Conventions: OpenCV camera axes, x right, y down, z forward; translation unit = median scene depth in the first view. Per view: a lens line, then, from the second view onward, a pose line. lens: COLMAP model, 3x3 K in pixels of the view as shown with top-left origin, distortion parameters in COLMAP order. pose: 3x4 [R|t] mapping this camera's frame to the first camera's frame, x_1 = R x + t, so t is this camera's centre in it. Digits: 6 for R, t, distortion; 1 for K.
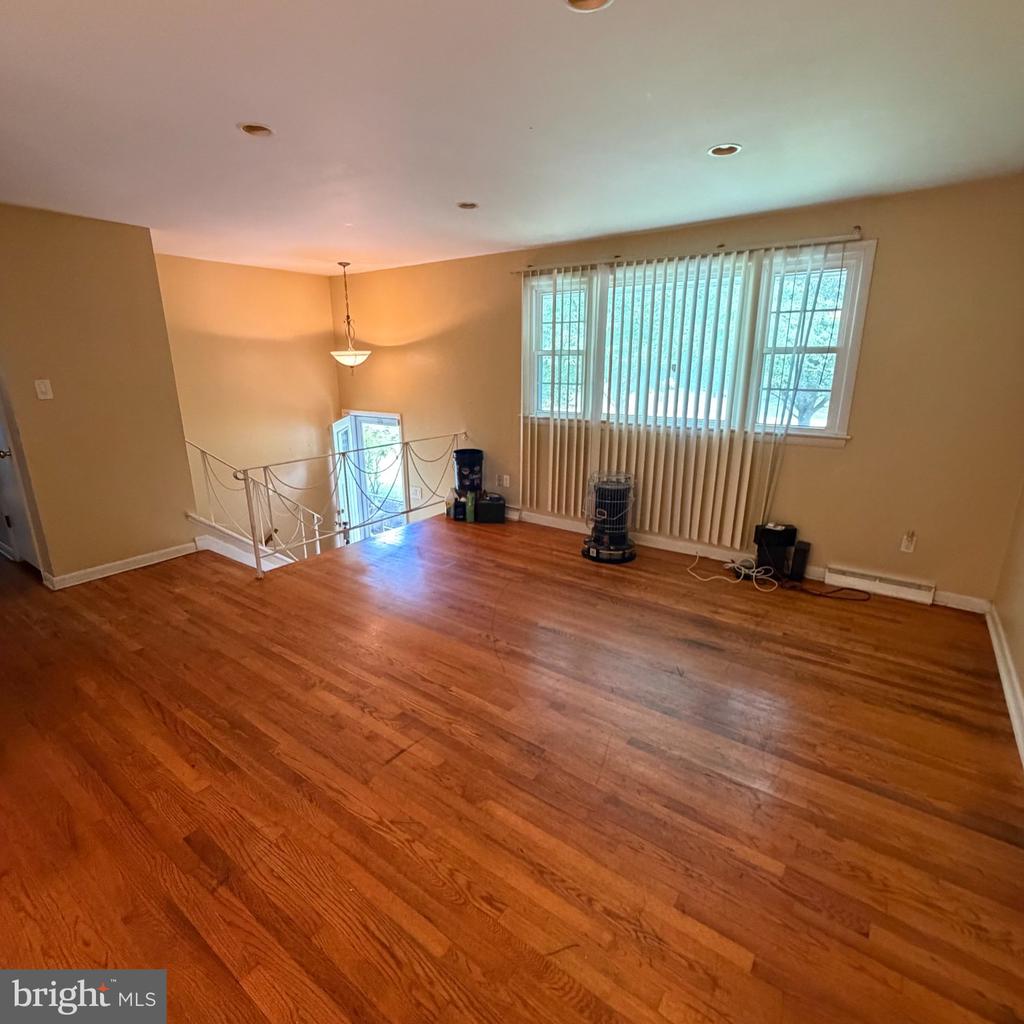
lens RADIAL K [[543.6, 0, 508.0], [0, 543.6, 509.7], [0, 0, 1]] dist [0.001527, 0.000868]
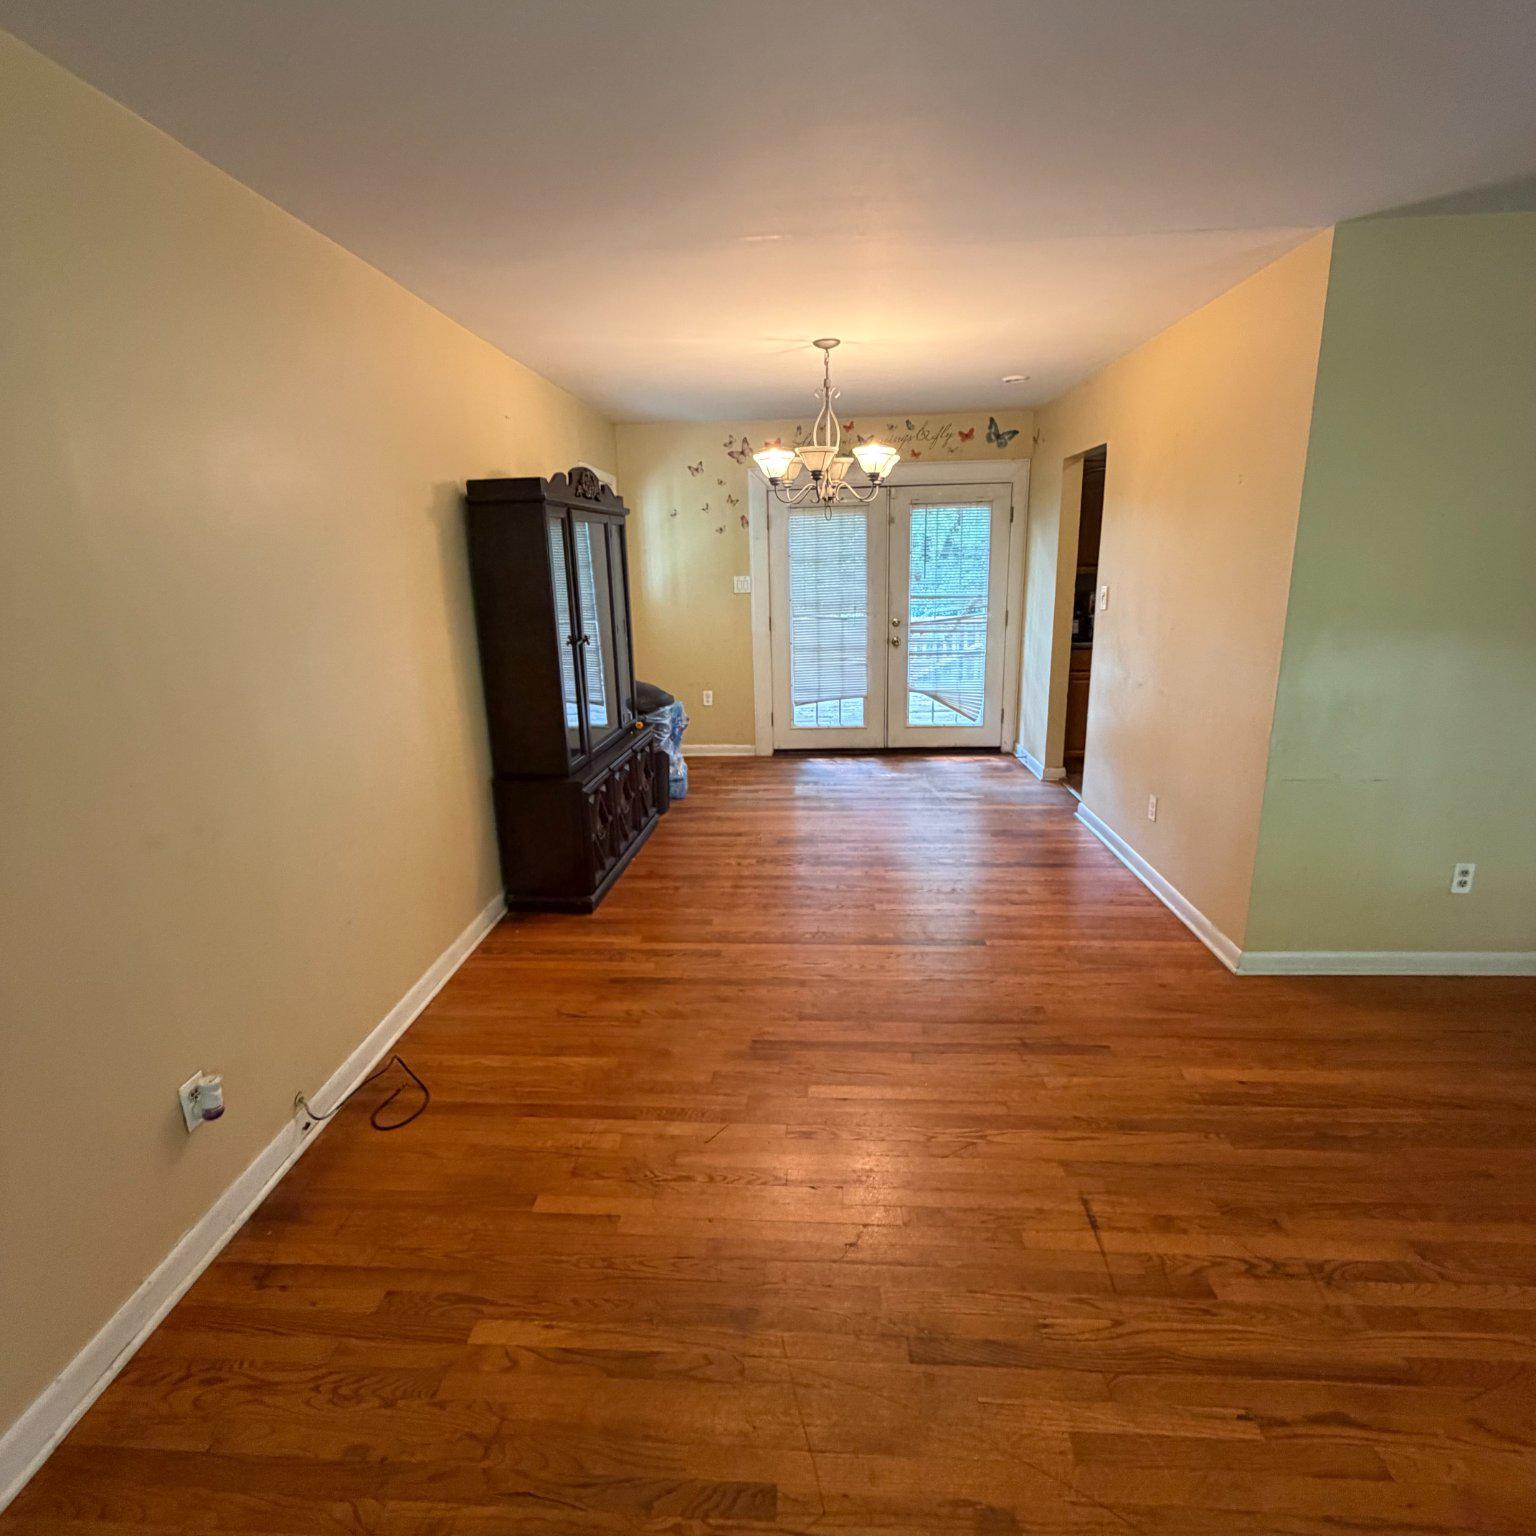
lens RADIAL K [[815.4, 0, 764.9], [0, 815.4, 764.3], [0, 0, 1]] dist [0.001527, 0.000868]
pose [[-0.840780, 0.154725, -0.518795, 0.318291], [-0.116311, 0.884286, 0.452228, -0.227394], [0.528734, 0.440566, -0.725494, 0.829136]]
